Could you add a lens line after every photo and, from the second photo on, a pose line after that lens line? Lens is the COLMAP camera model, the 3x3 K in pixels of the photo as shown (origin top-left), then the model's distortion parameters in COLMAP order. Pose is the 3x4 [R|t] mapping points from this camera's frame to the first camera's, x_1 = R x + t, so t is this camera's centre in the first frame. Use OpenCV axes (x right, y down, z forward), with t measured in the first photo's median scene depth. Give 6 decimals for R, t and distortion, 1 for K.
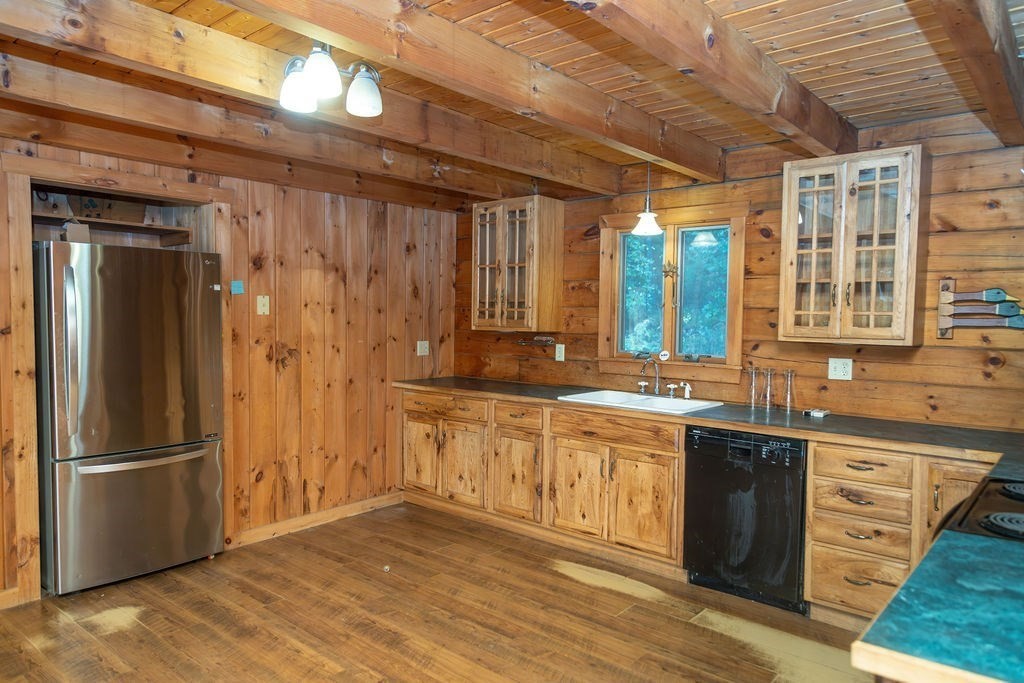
lens RADIAL K [[684.1, 0, 513.1], [0, 684.1, 348.0], [0, 0, 1]] dist [0.008646, 0.002106]
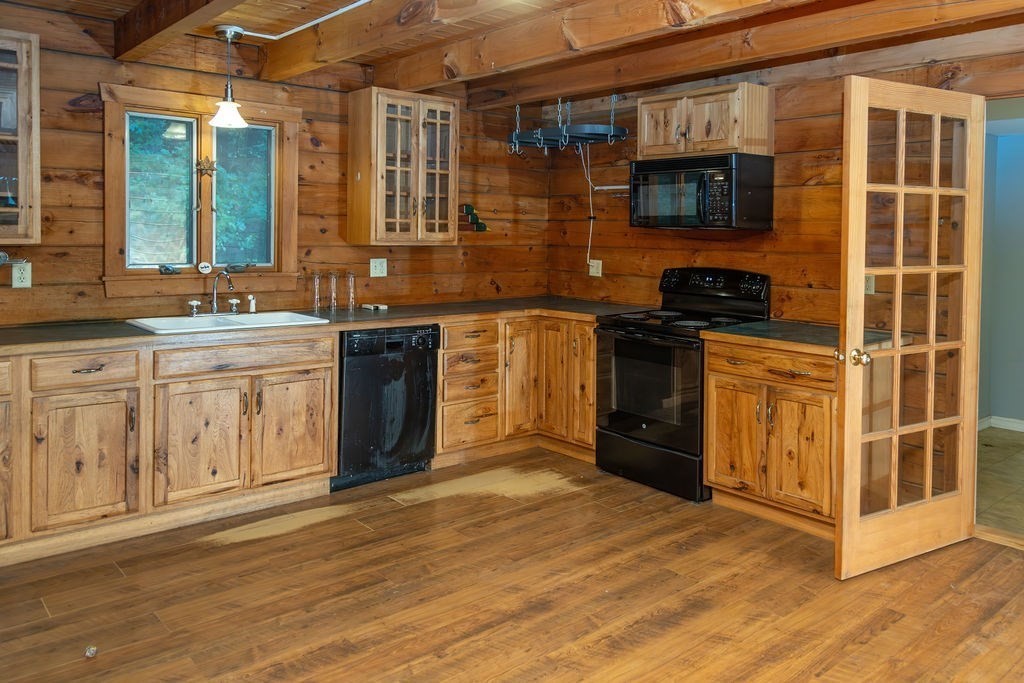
lens RADIAL K [[791.2, 0, 557.4], [0, 791.2, 247.8], [0, 0, 1]] dist [-0.000103, -0.003843]
pose [[0.117813, -0.031765, 0.992528, -0.756786], [0.036011, 0.998968, 0.027696, -0.027253], [-0.992383, 0.032479, 0.118835, 0.483329]]
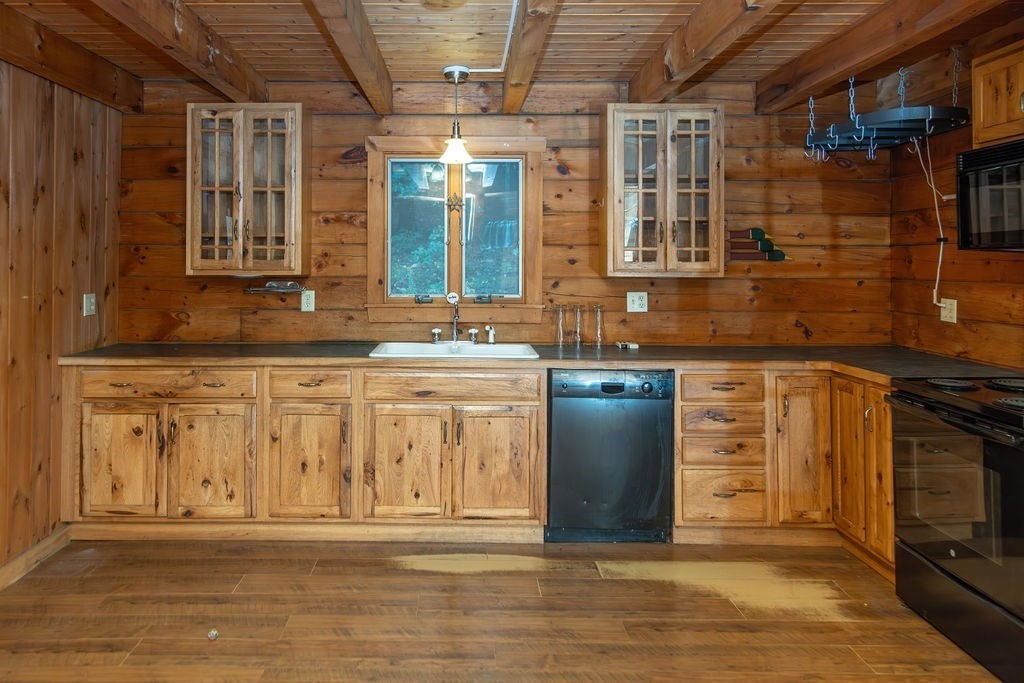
lens RADIAL K [[767.6, 0, 454.2], [0, 767.6, 252.0], [0, 0, 1]] dist [0.012246, 0.001352]
pose [[0.764393, -0.001535, 0.644748, -0.460438], [0.039425, 0.998237, -0.044365, -0.004888], [-0.643544, 0.059332, 0.763106, 0.244382]]
